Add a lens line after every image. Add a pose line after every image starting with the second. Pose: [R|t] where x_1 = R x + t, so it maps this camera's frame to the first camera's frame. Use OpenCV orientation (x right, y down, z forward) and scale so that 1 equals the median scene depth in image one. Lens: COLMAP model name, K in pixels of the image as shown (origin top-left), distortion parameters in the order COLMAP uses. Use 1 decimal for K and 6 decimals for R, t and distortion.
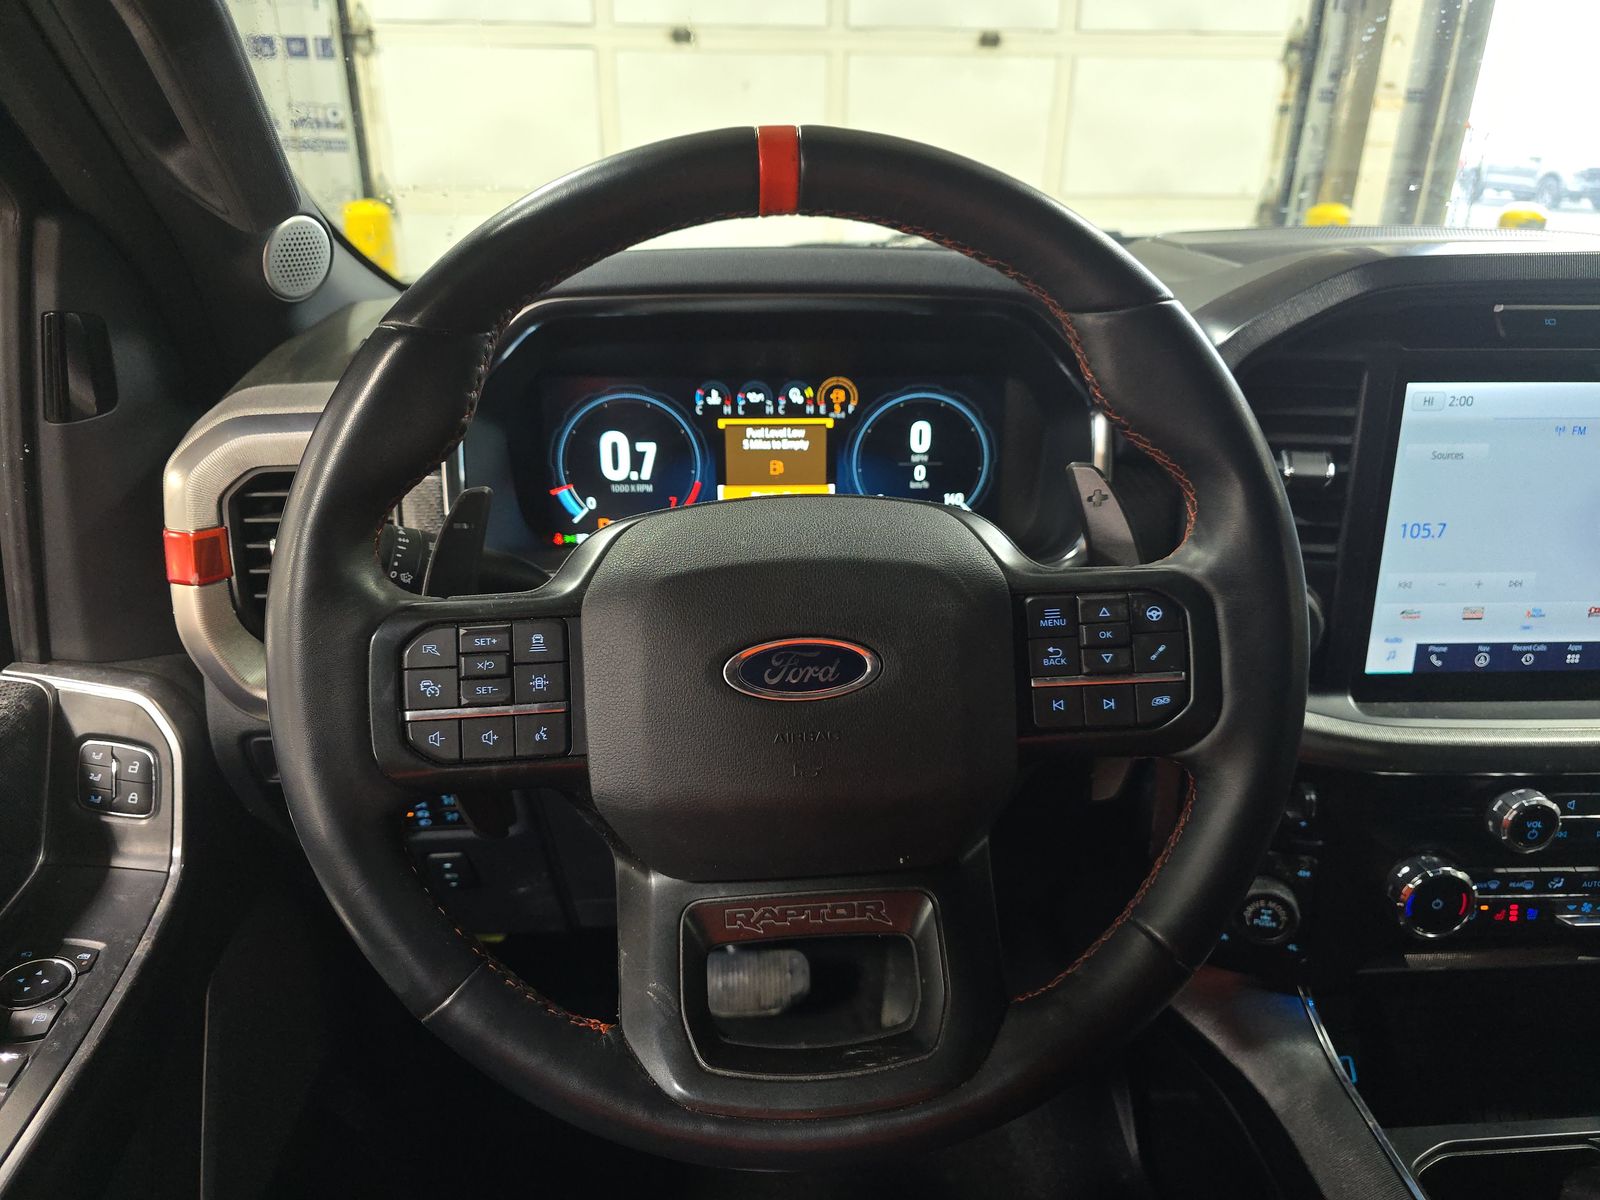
lens RADIAL K [[1063.0, 0, 795.4], [0, 1063.0, 622.7], [0, 0, 1]] dist [0.035852, -0.042808]
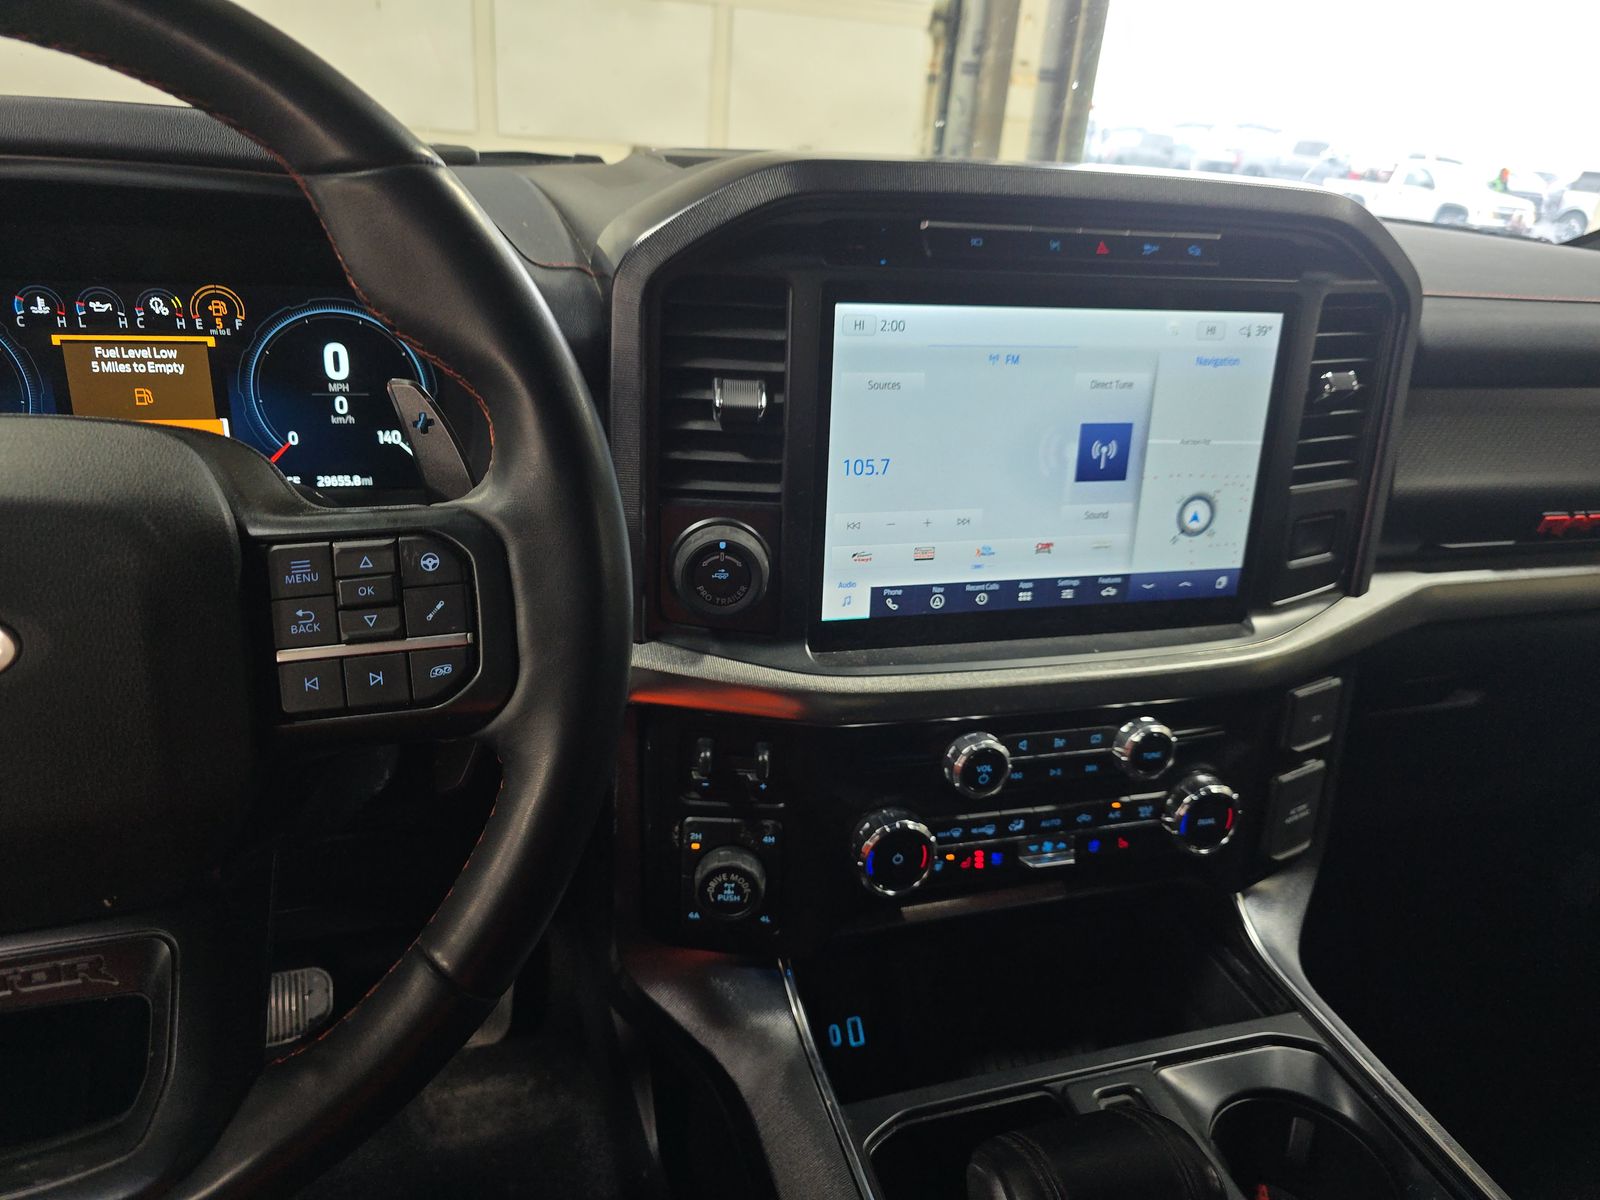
lens RADIAL K [[1063.0, 0, 785.3], [0, 1063.0, 618.7], [0, 0, 1]] dist [0.035852, -0.042808]
pose [[0.967435, -0.045495, 0.248998, 0.246852], [0.037400, 0.998610, 0.037147, 0.008698], [-0.250342, -0.026625, 0.967791, 0.100571]]
